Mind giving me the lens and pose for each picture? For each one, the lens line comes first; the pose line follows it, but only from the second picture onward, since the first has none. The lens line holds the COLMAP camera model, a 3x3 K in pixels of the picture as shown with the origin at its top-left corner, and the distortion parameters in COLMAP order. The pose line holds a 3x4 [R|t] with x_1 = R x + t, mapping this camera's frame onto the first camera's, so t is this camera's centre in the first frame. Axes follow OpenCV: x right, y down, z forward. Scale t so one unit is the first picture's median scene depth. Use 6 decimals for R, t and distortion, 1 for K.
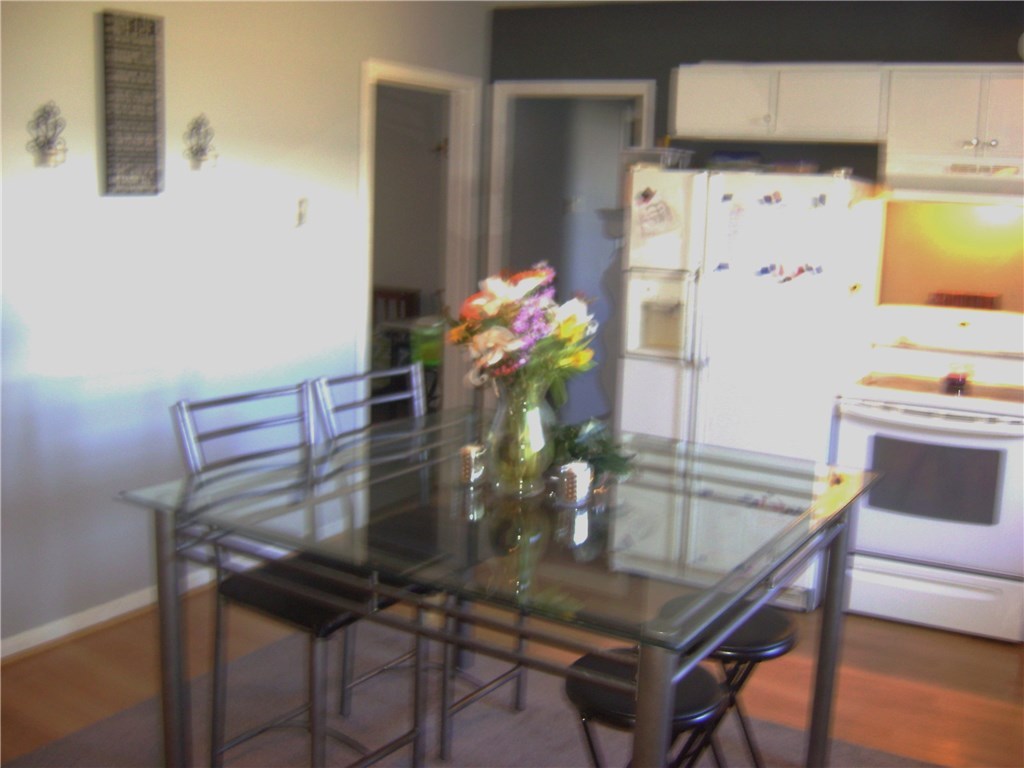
lens RADIAL K [[1065.9, 0, 541.5], [0, 1065.9, 381.8], [0, 0, 1]] dist [-0.150853, 0.104205]
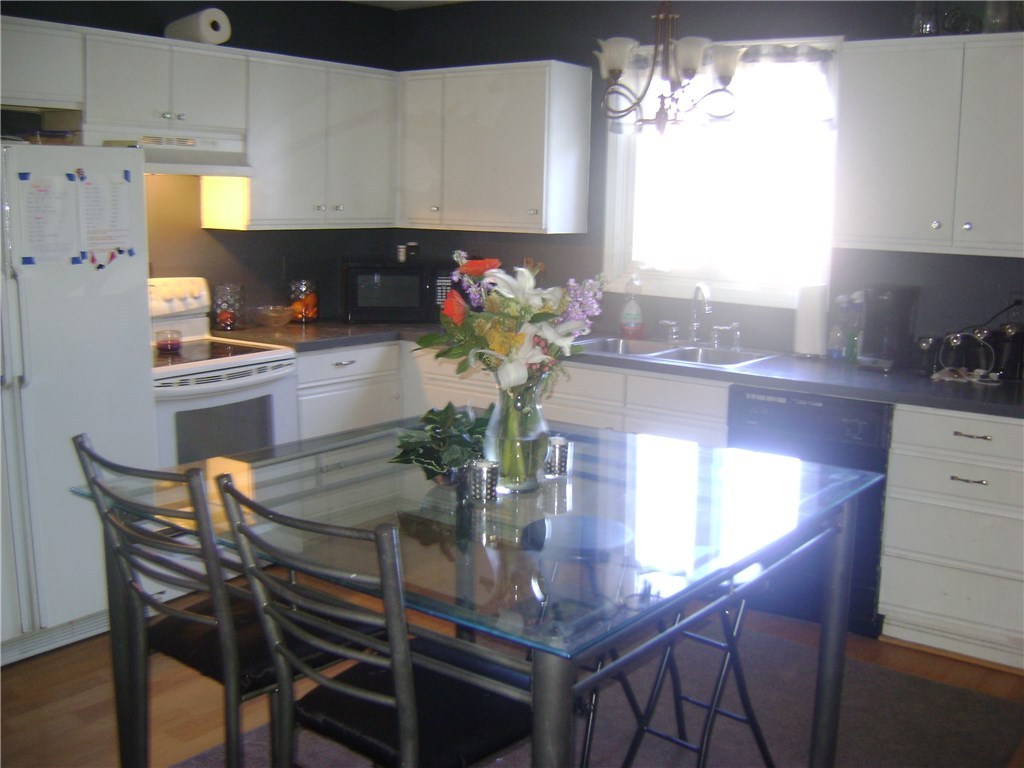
lens RADIAL K [[1065.9, 0, 541.5], [0, 1065.9, 381.8], [0, 0, 1]] dist [-0.150853, 0.104205]
pose [[0.102337, -0.201527, 0.974122, -0.665380], [0.155875, 0.970415, 0.184384, -0.117115], [-0.982461, 0.132972, 0.130722, 0.589020]]
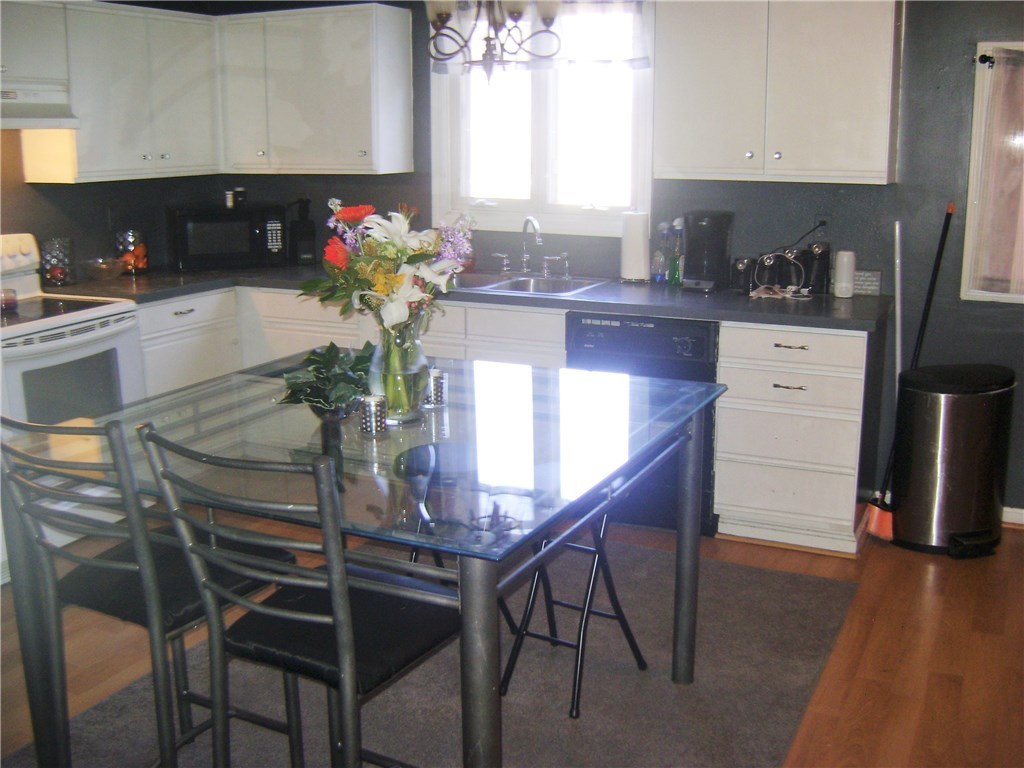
lens RADIAL K [[1063.1, 0, 540.4], [0, 1063.1, 386.2], [0, 0, 1]] dist [-0.165233, 0.118946]
pose [[-0.093659, -0.267695, 0.958941, -0.715689], [0.170622, 0.944609, 0.280359, -0.136336], [-0.980875, 0.189875, -0.042796, 0.635421]]
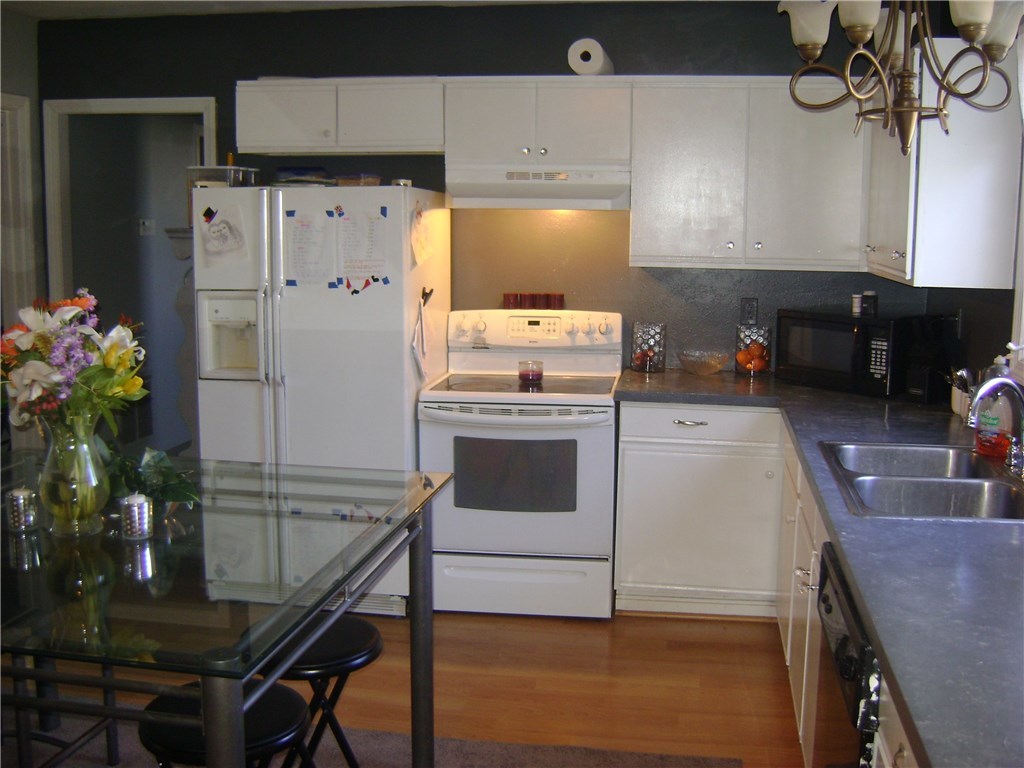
lens RADIAL K [[1065.9, 0, 541.5], [0, 1065.9, 381.8], [0, 0, 1]] dist [-0.150853, 0.104205]
pose [[0.926581, -0.083339, 0.366745, 0.021440], [0.088497, 0.996073, 0.002760, 0.001827], [-0.365535, 0.029898, 0.930317, -0.002790]]
